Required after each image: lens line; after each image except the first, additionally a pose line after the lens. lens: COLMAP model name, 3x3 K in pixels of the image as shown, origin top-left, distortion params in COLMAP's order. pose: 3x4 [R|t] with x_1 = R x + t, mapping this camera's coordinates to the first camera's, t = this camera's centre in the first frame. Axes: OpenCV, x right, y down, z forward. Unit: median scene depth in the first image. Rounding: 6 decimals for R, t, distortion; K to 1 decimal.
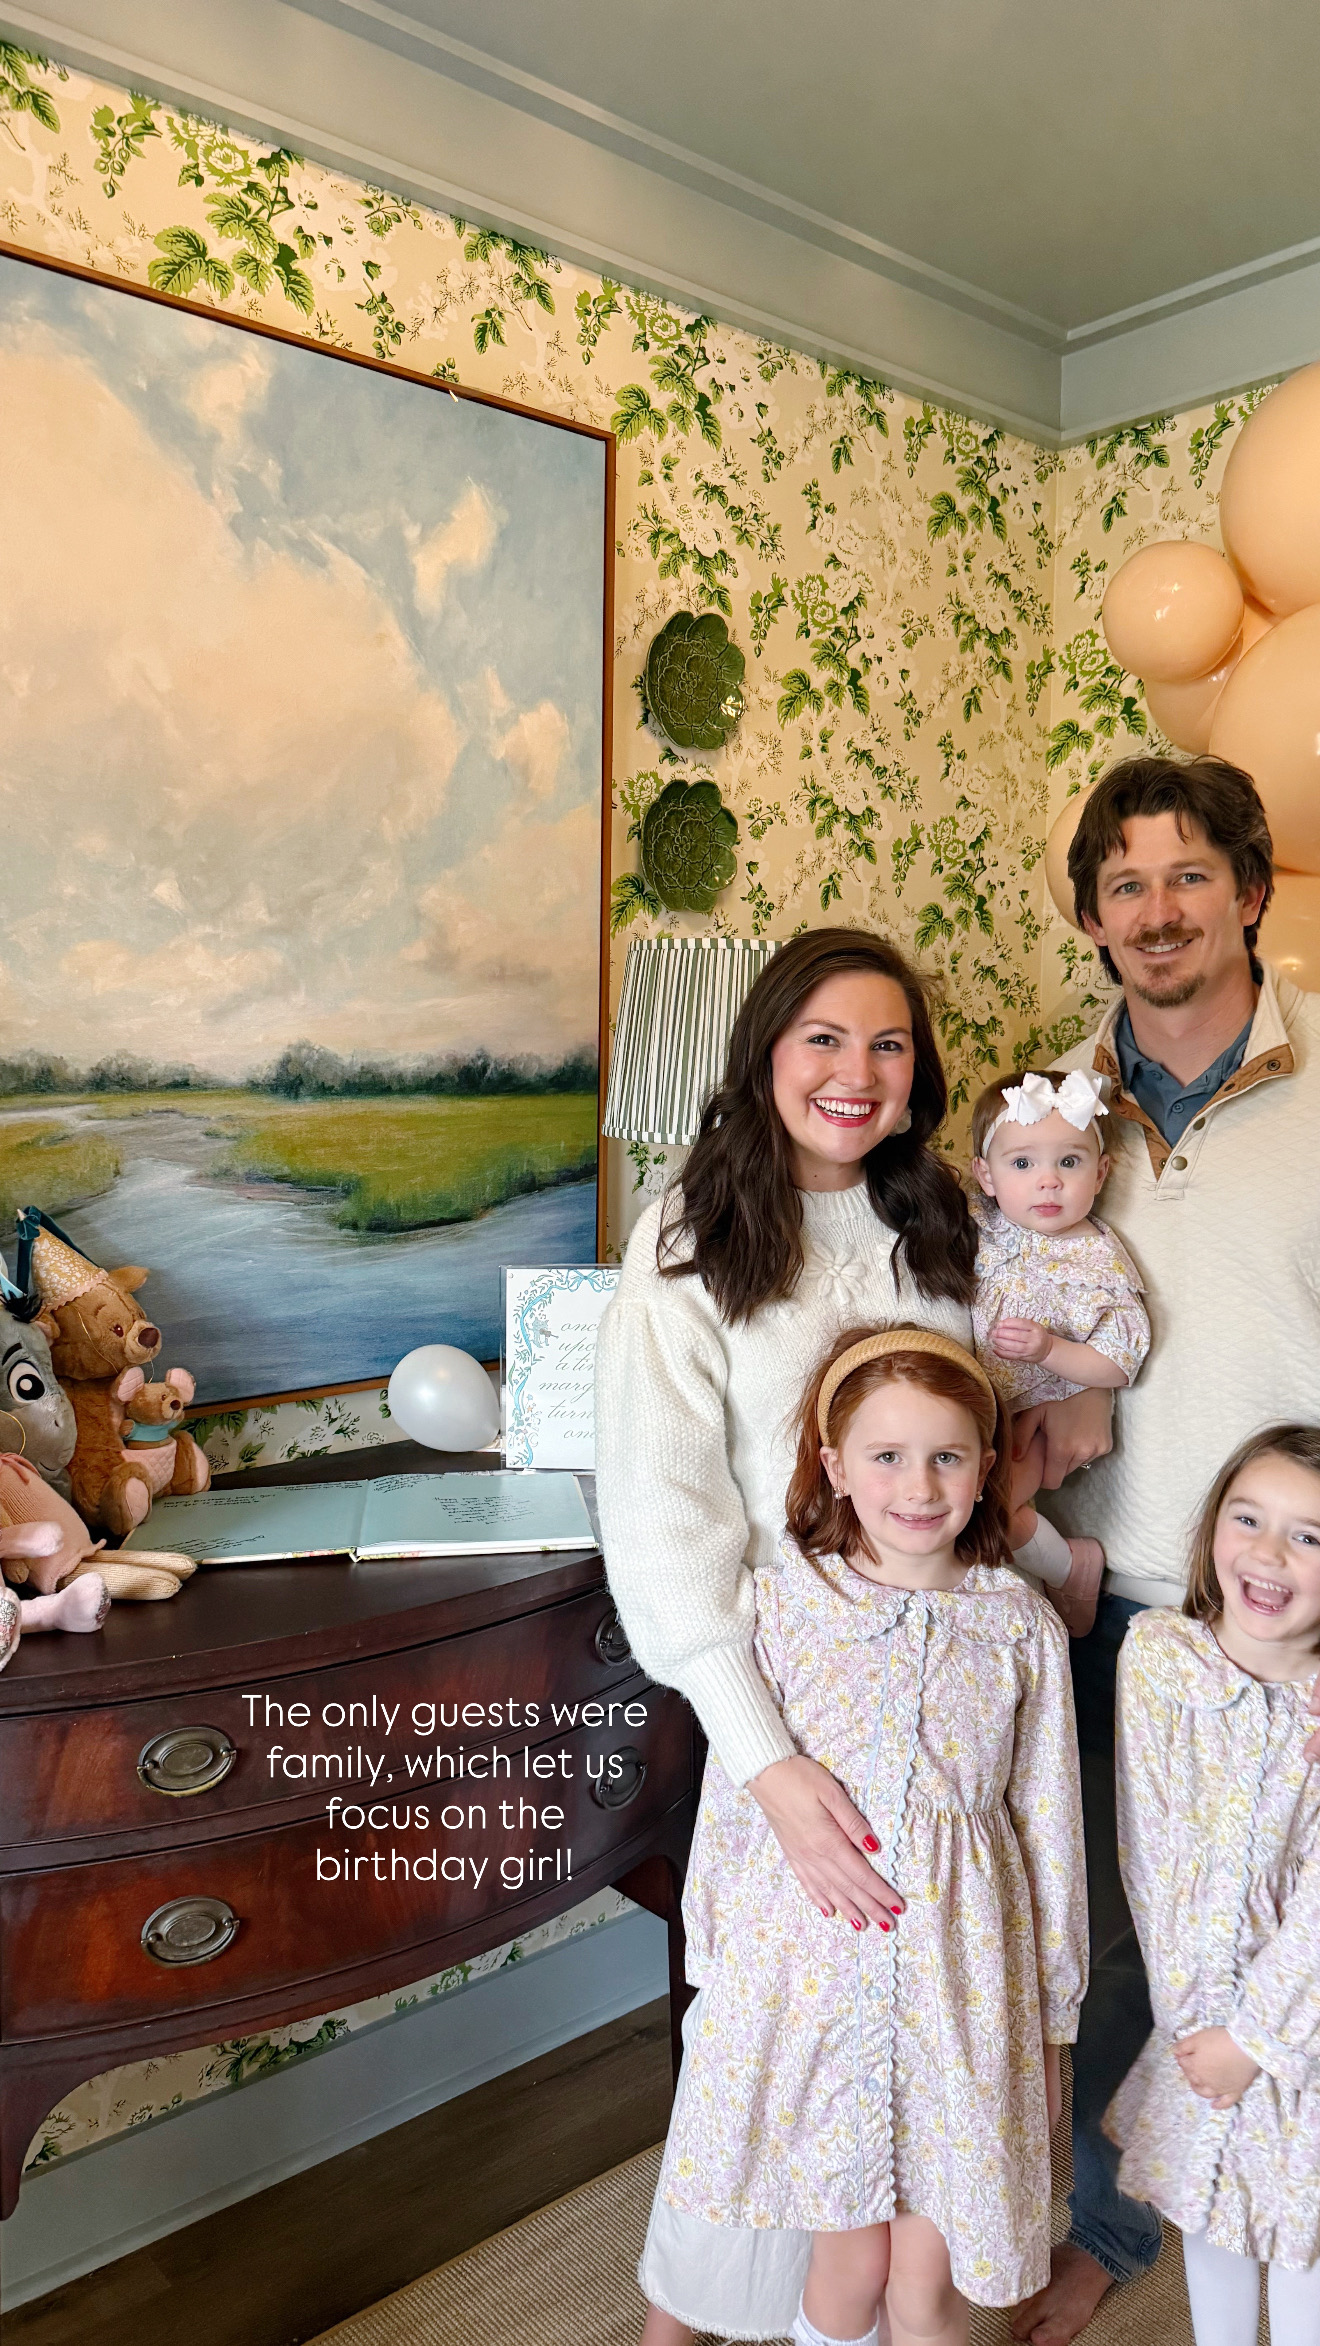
lens RADIAL K [[1591.3, 0, 660.0], [0, 1591.3, 1173.0], [0, 0, 1]] dist [-0.003897, -0.021503]
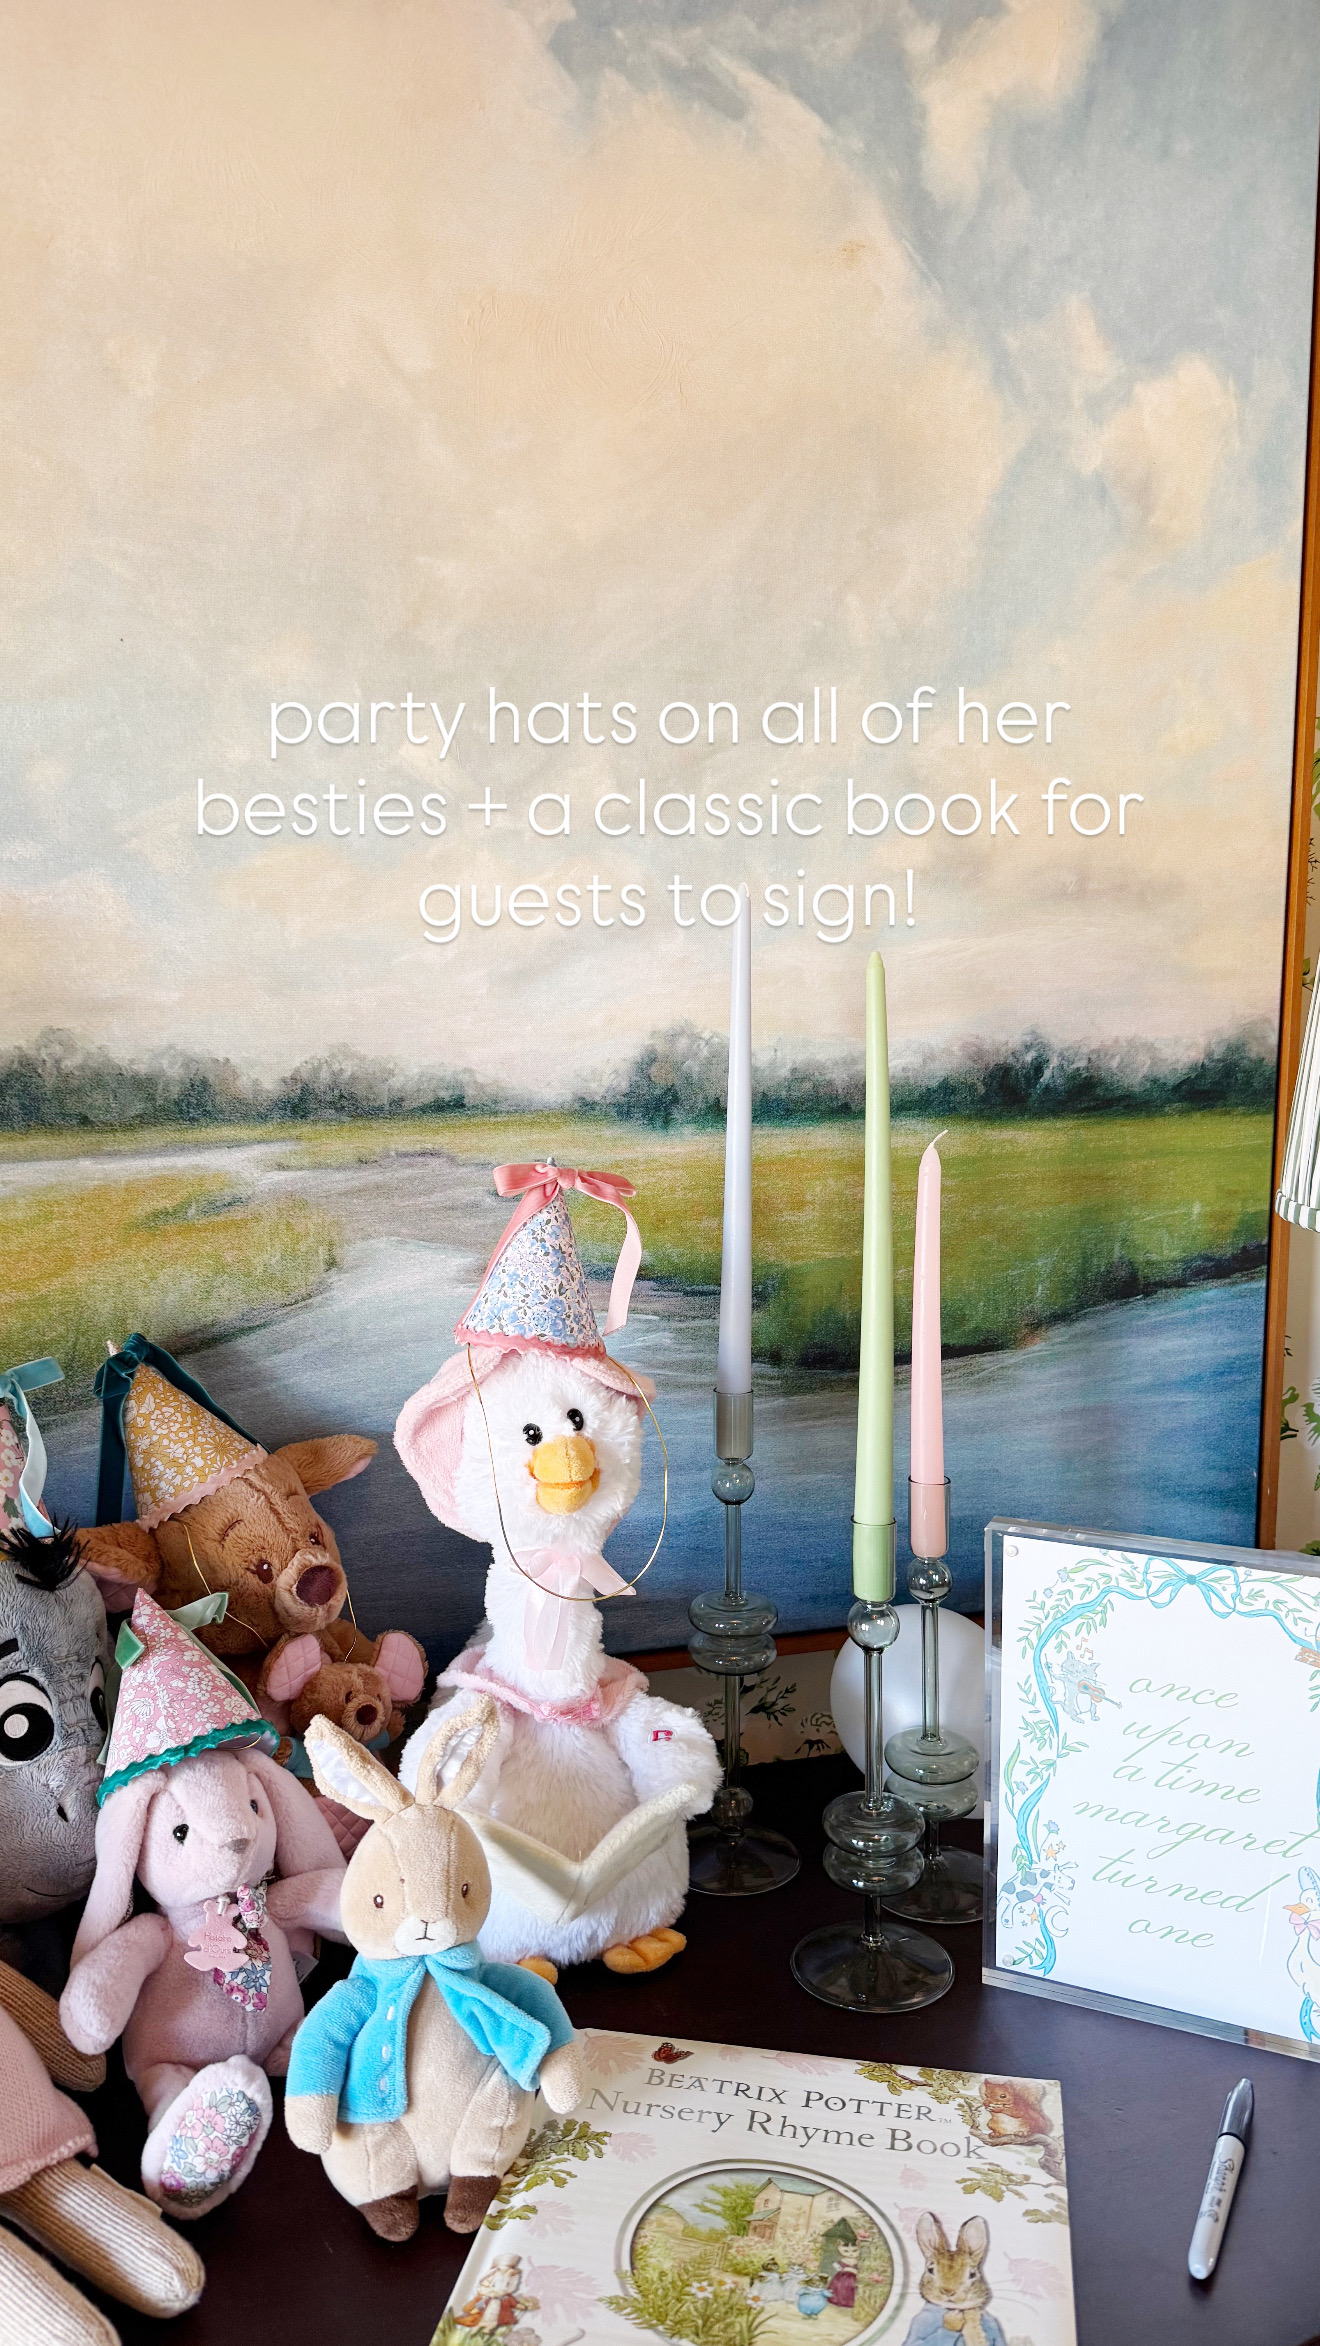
lens RADIAL K [[1654.9, 0, 594.2], [0, 1654.9, 1250.7], [0, 0, 1]] dist [0.062776, -0.075635]
pose [[0.903036, 0.031879, -0.428381, -0.004451], [-0.013894, 0.998888, 0.045046, -0.029953], [0.429341, -0.034726, 0.902475, 0.469614]]
